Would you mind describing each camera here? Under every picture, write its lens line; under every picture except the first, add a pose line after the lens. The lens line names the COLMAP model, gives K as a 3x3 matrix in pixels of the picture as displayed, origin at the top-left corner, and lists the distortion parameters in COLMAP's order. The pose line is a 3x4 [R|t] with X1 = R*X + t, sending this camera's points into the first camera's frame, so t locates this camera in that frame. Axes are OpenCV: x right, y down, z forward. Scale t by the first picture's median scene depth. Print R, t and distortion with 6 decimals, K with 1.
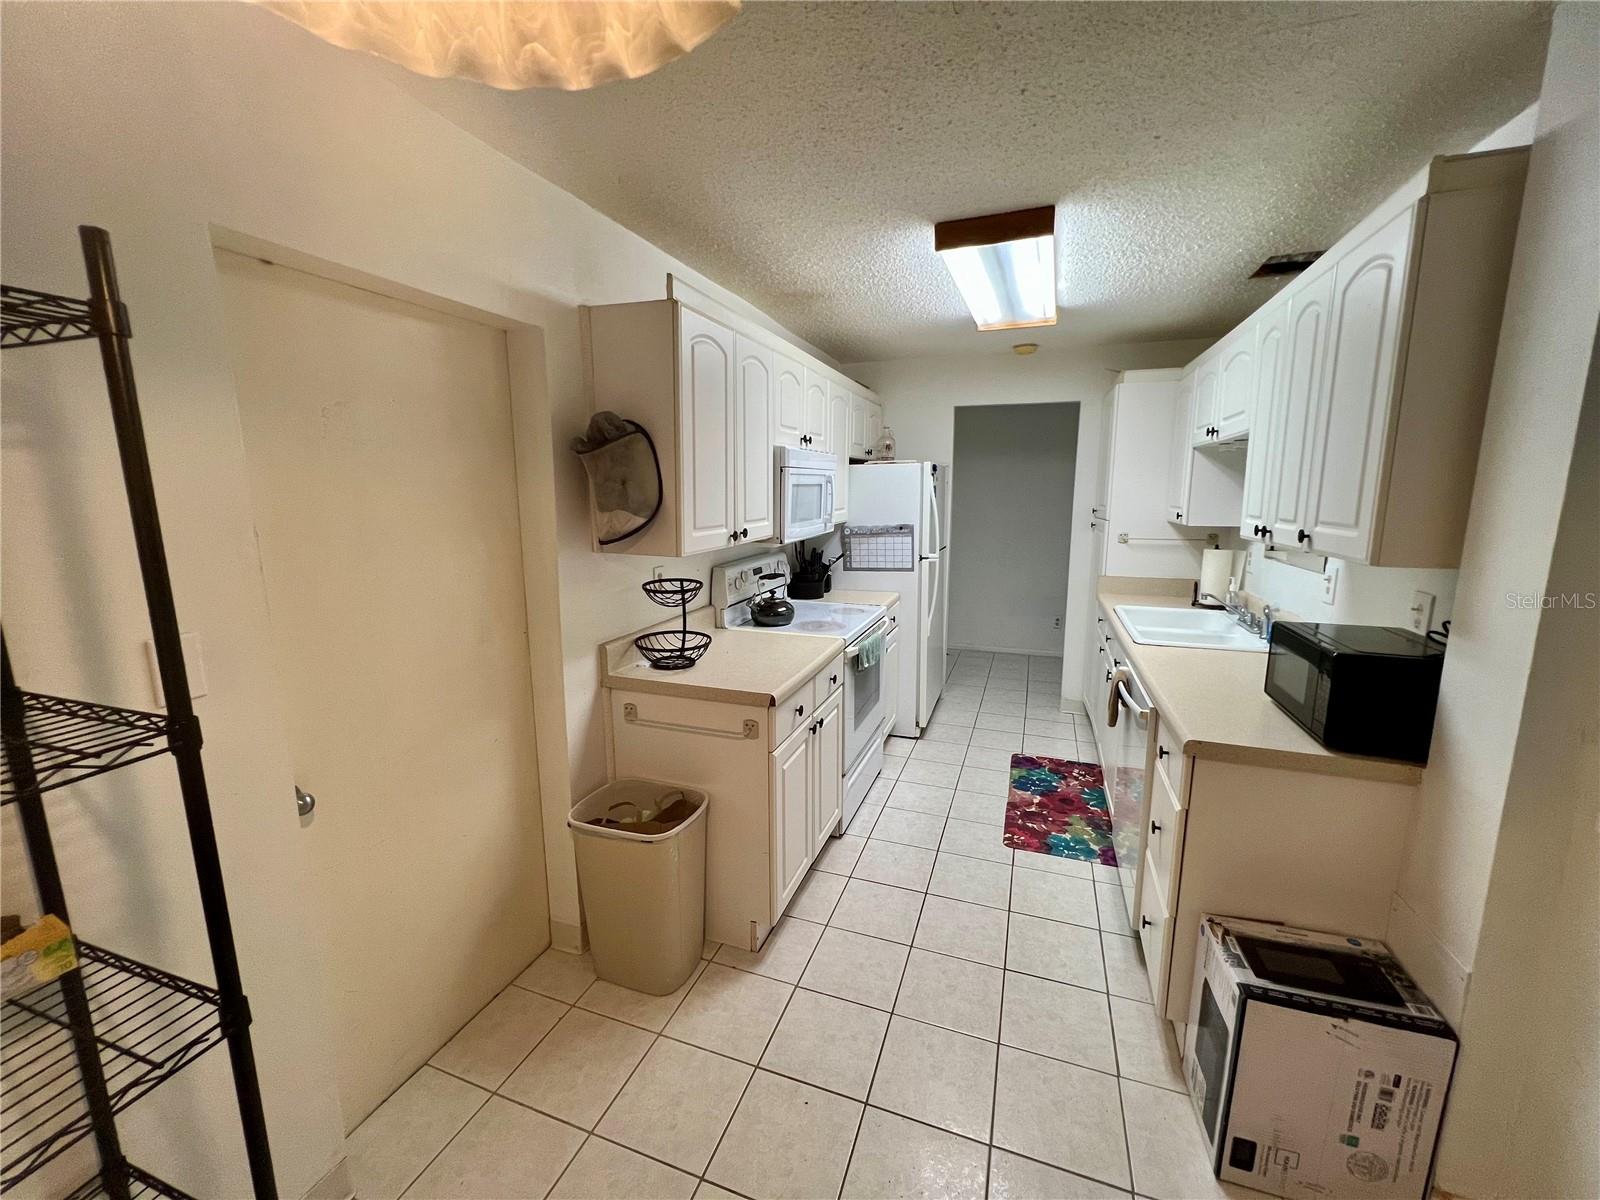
lens RADIAL K [[651.0, 0, 798.9], [0, 651.0, 602.1], [0, 0, 1]] dist [-0.000344, 0.000767]
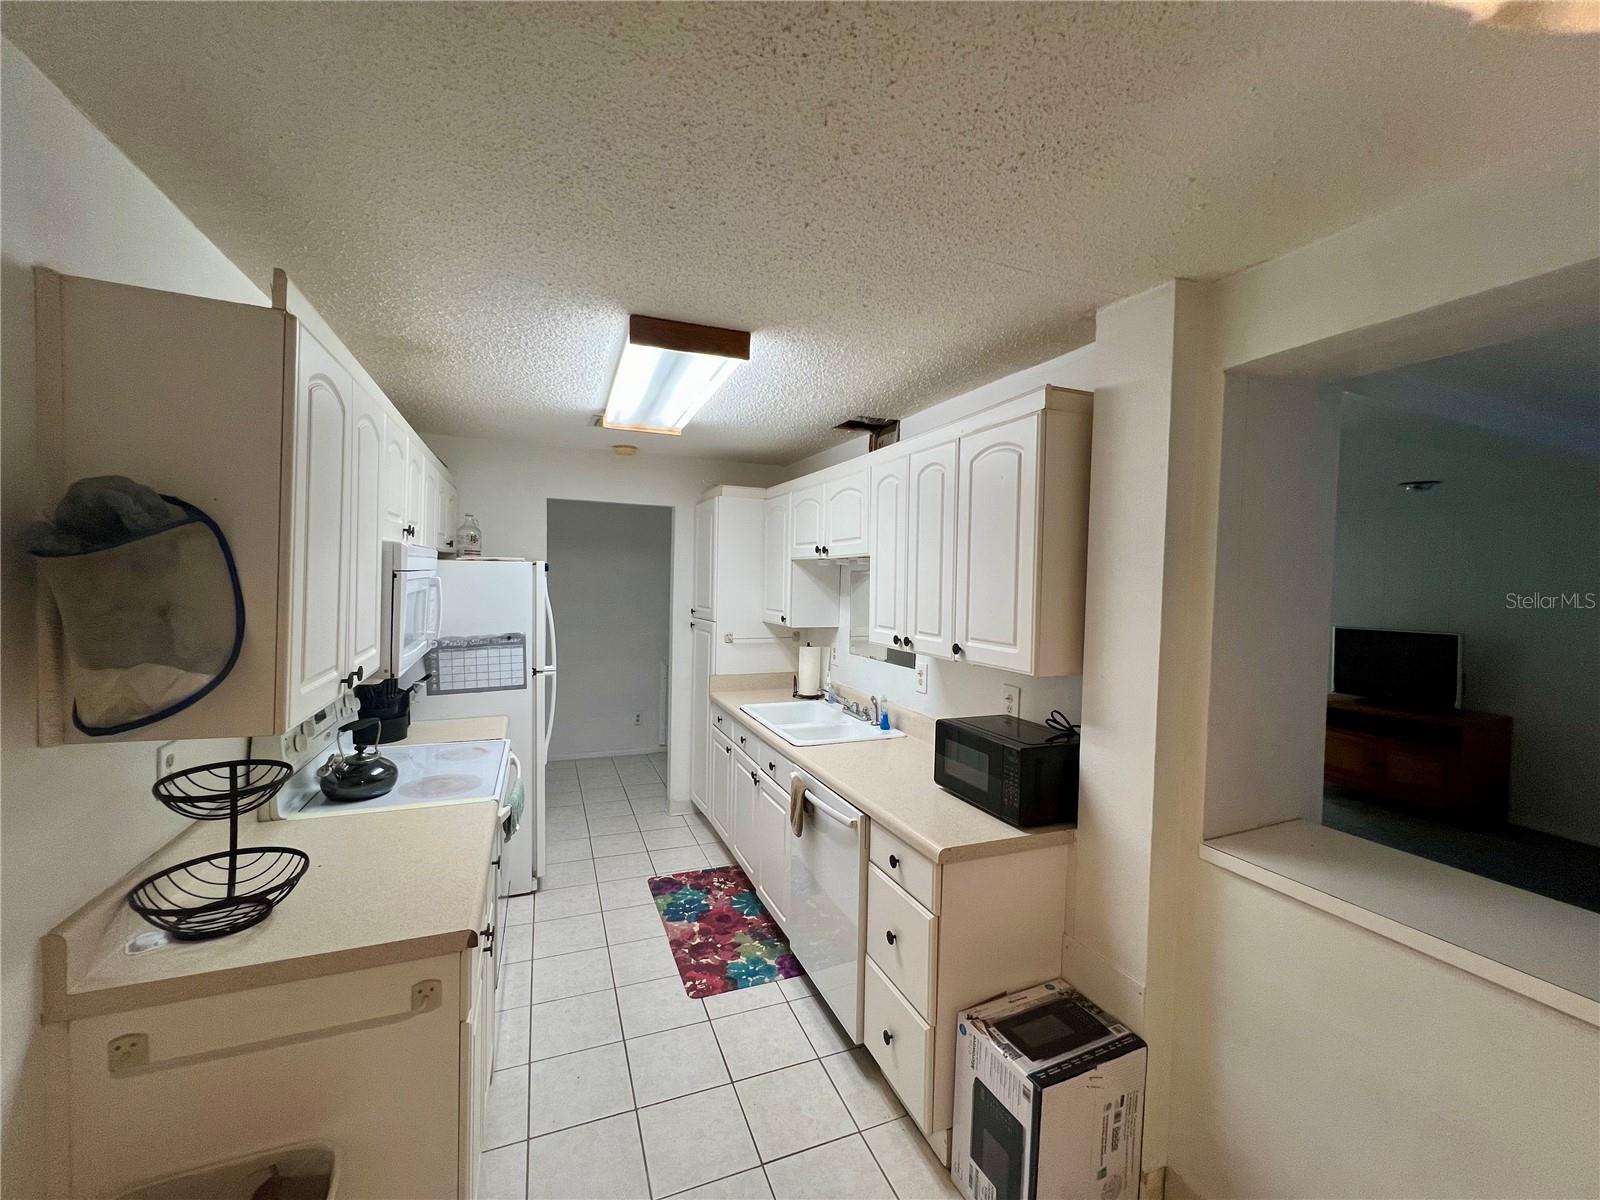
lens RADIAL K [[651.0, 0, 817.1], [0, 651.0, 601.6], [0, 0, 1]] dist [-0.000344, 0.000767]
pose [[0.739090, -0.003284, 0.673598, -0.181639], [0.091259, 0.991257, -0.095299, -0.072596], [-0.667396, 0.131907, 0.732928, 0.200434]]
